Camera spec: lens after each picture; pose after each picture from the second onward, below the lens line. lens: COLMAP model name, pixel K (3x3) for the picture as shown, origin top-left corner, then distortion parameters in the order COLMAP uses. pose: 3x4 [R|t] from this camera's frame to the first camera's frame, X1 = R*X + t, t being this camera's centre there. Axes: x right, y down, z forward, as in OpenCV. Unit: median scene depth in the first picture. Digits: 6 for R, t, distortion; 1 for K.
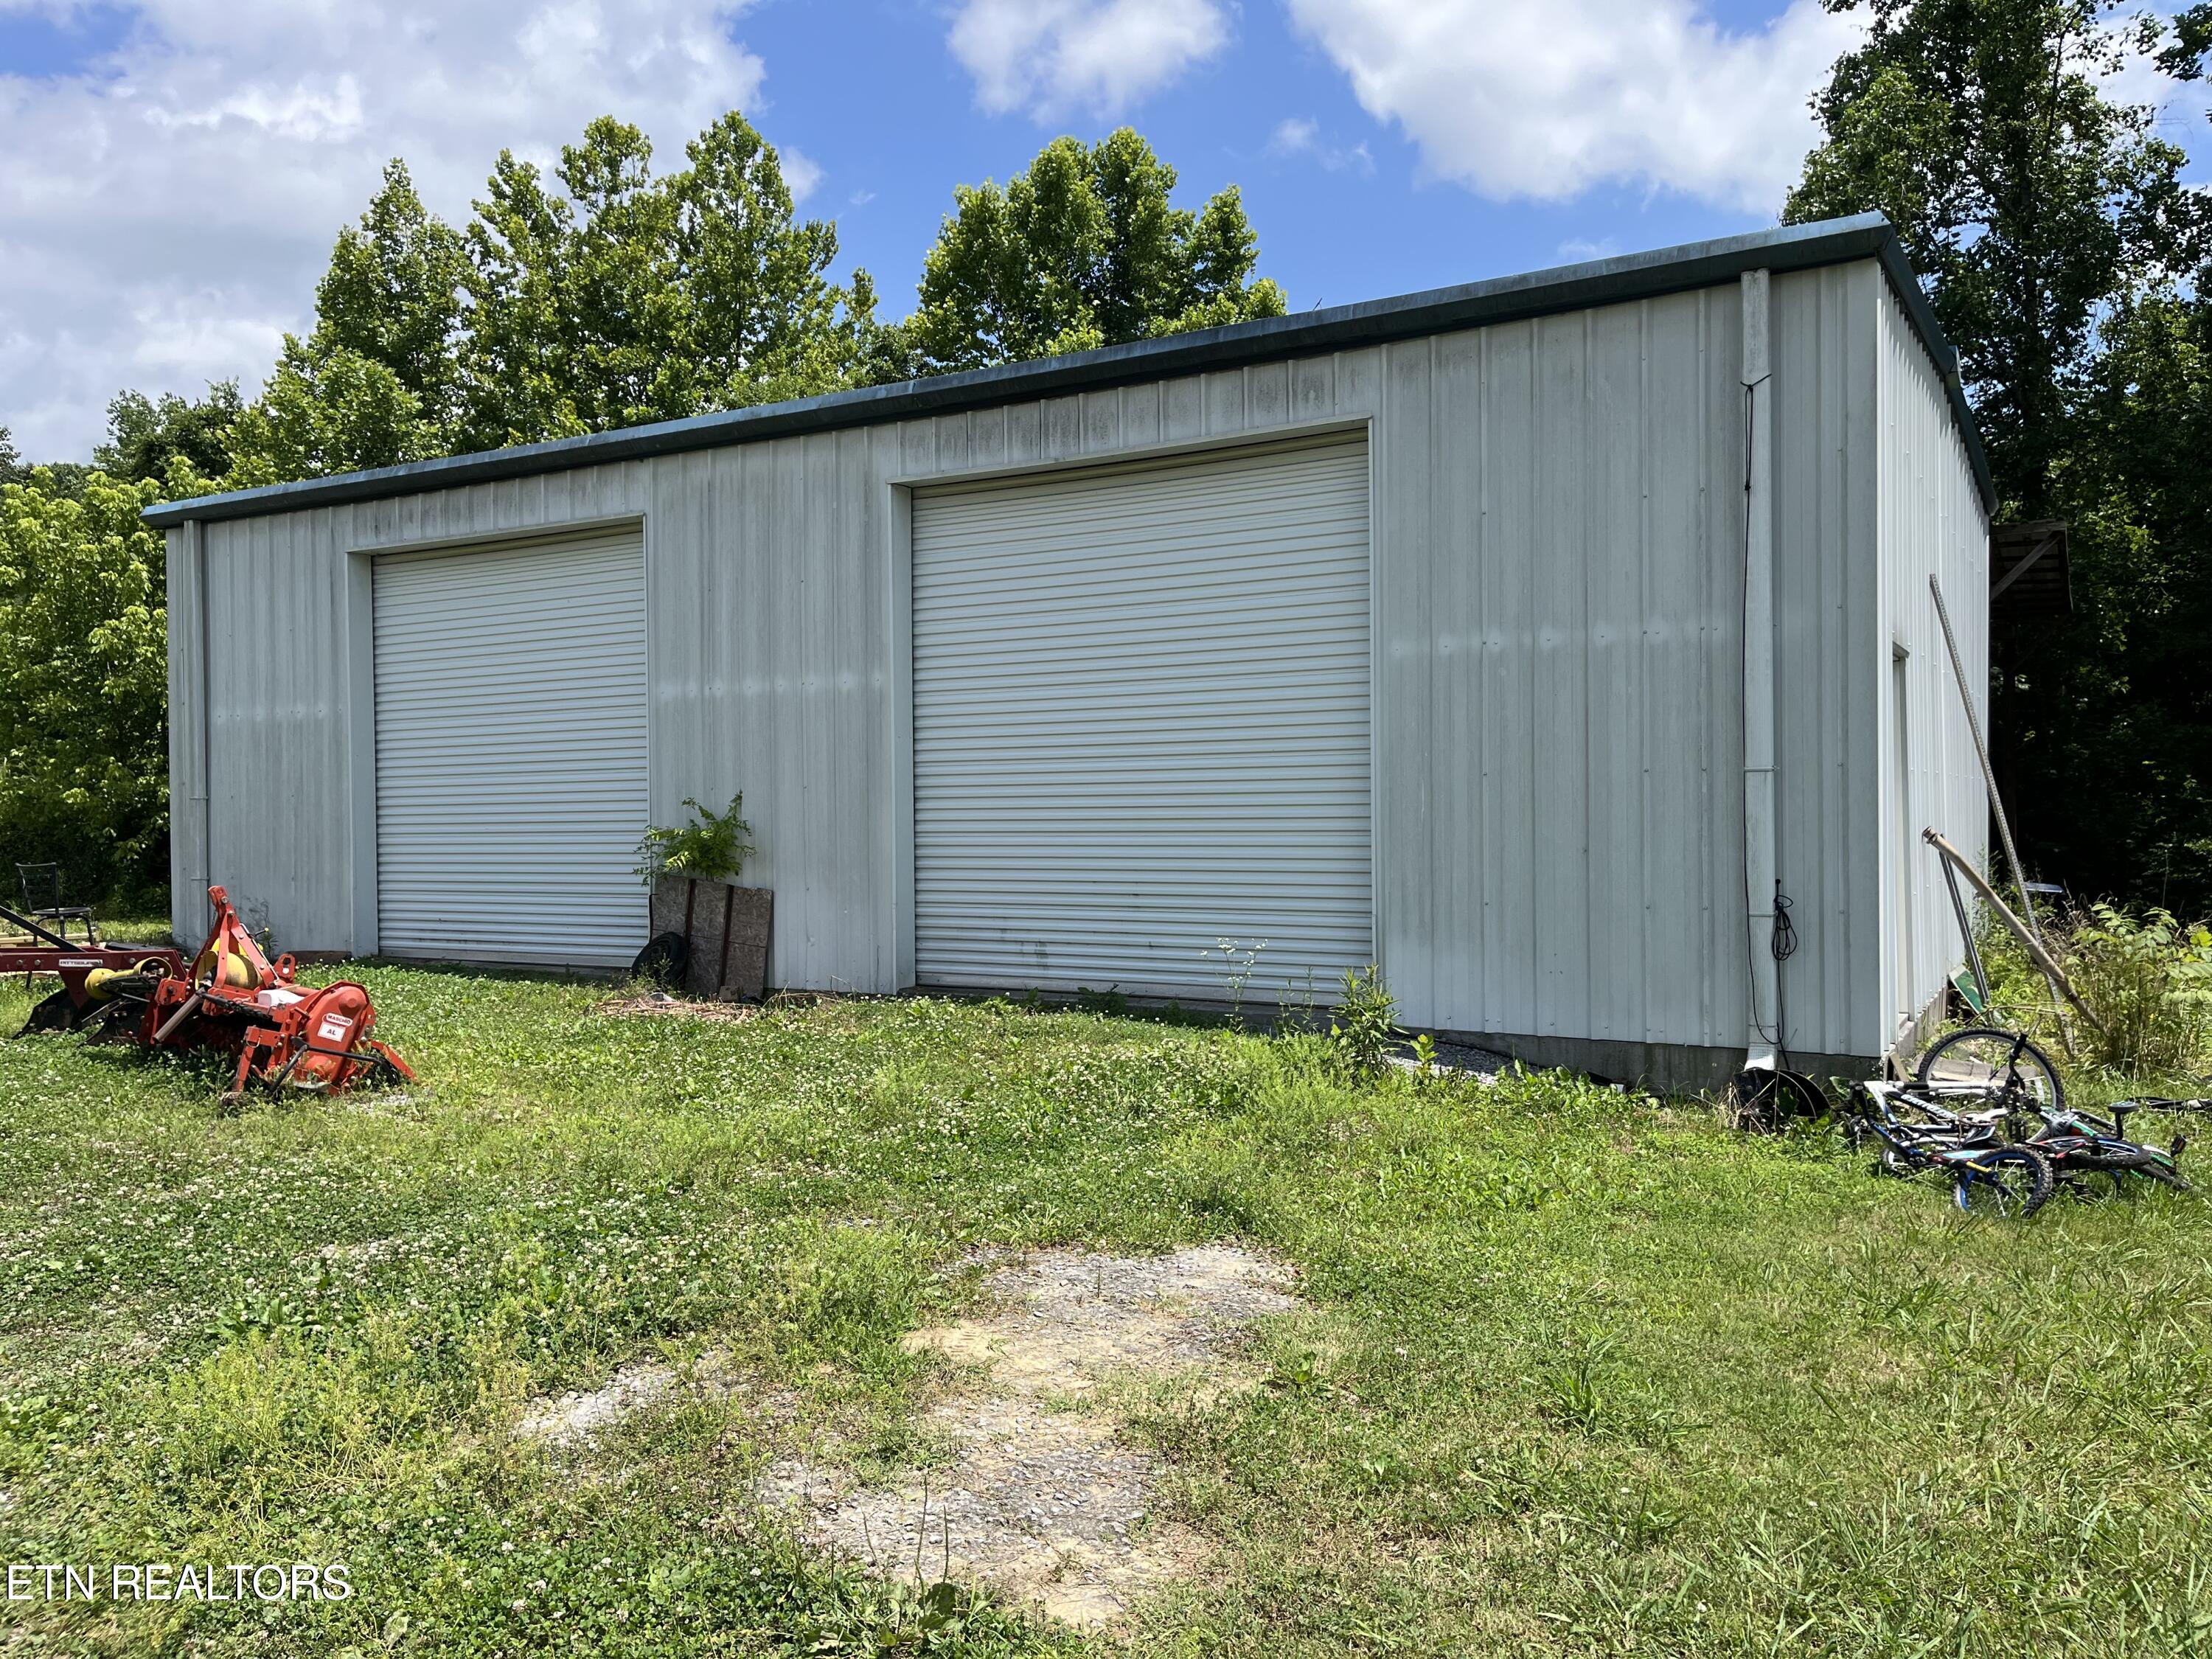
lens RADIAL K [[1676.3, 0, 1106.0], [0, 1676.3, 829.5], [0, 0, 1]] dist [0.020311, 0.002837]
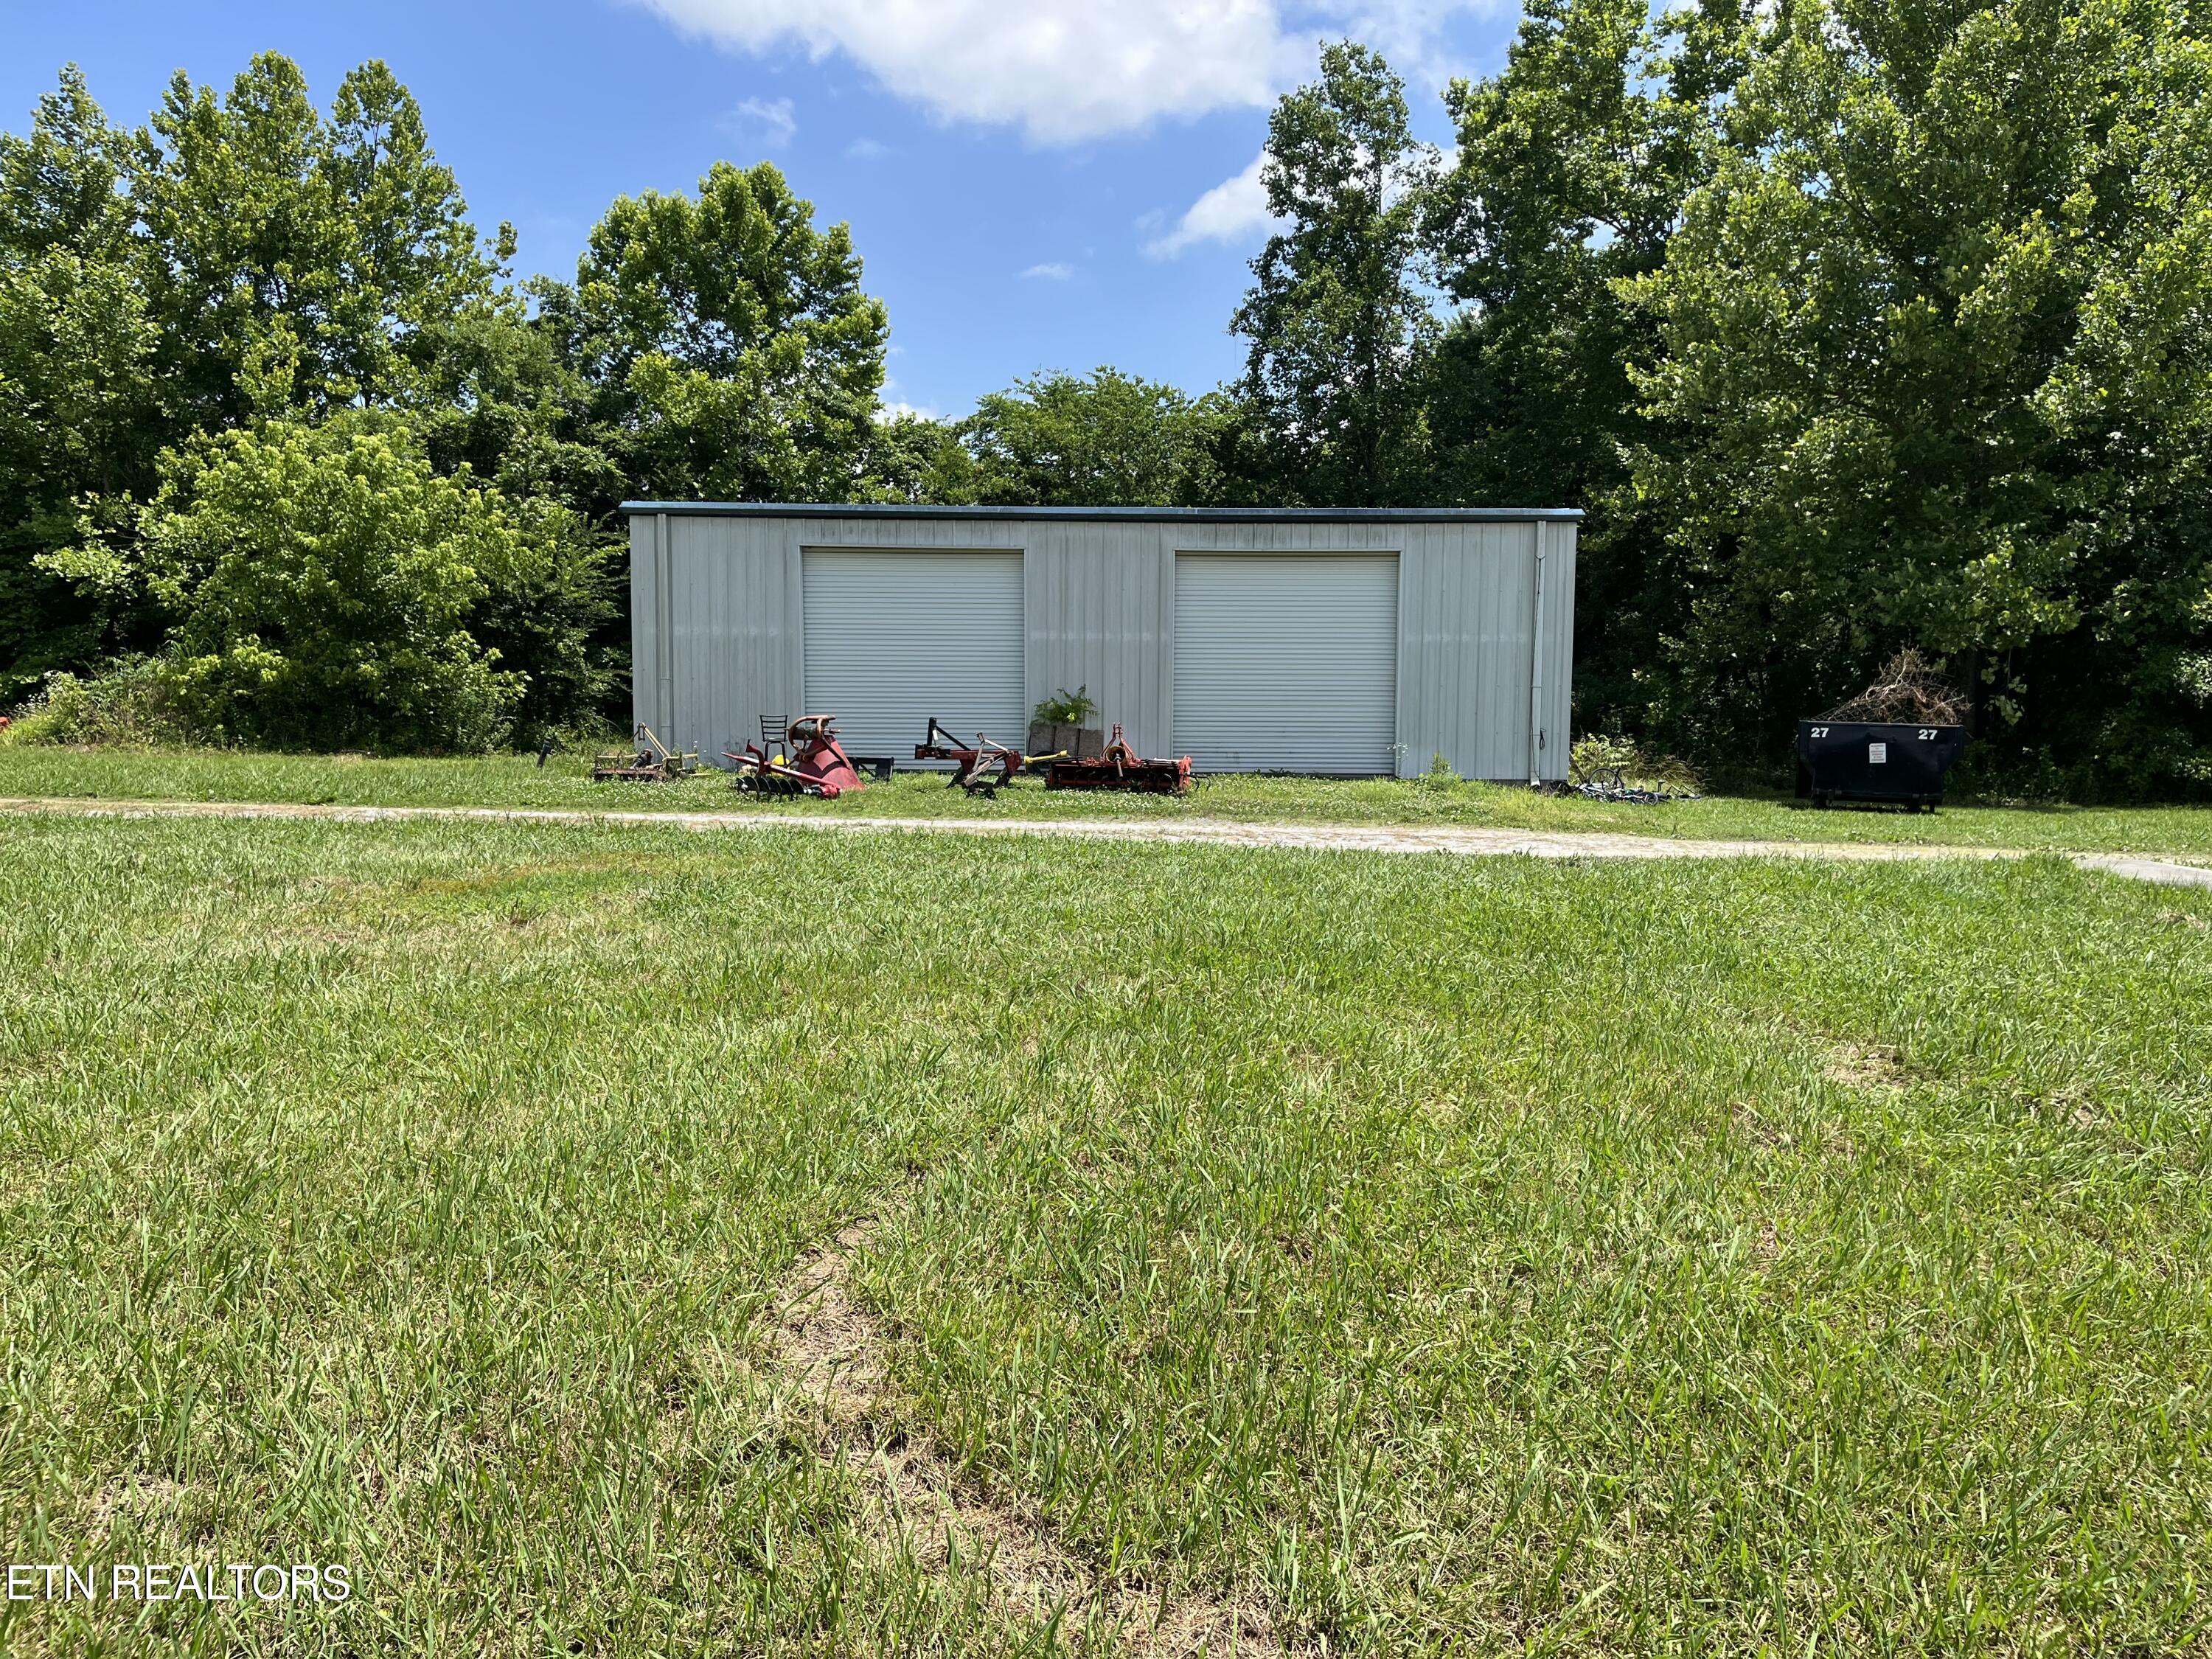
lens RADIAL K [[1651.8, 0, 1107.9], [0, 1651.8, 747.7], [0, 0, 1]] dist [0.003096, -0.001032]
pose [[0.869385, -0.007864, 0.494072, -1.246087], [-0.009573, 0.999418, 0.032753, -0.012302], [-0.494042, -0.033205, 0.868804, -0.848466]]
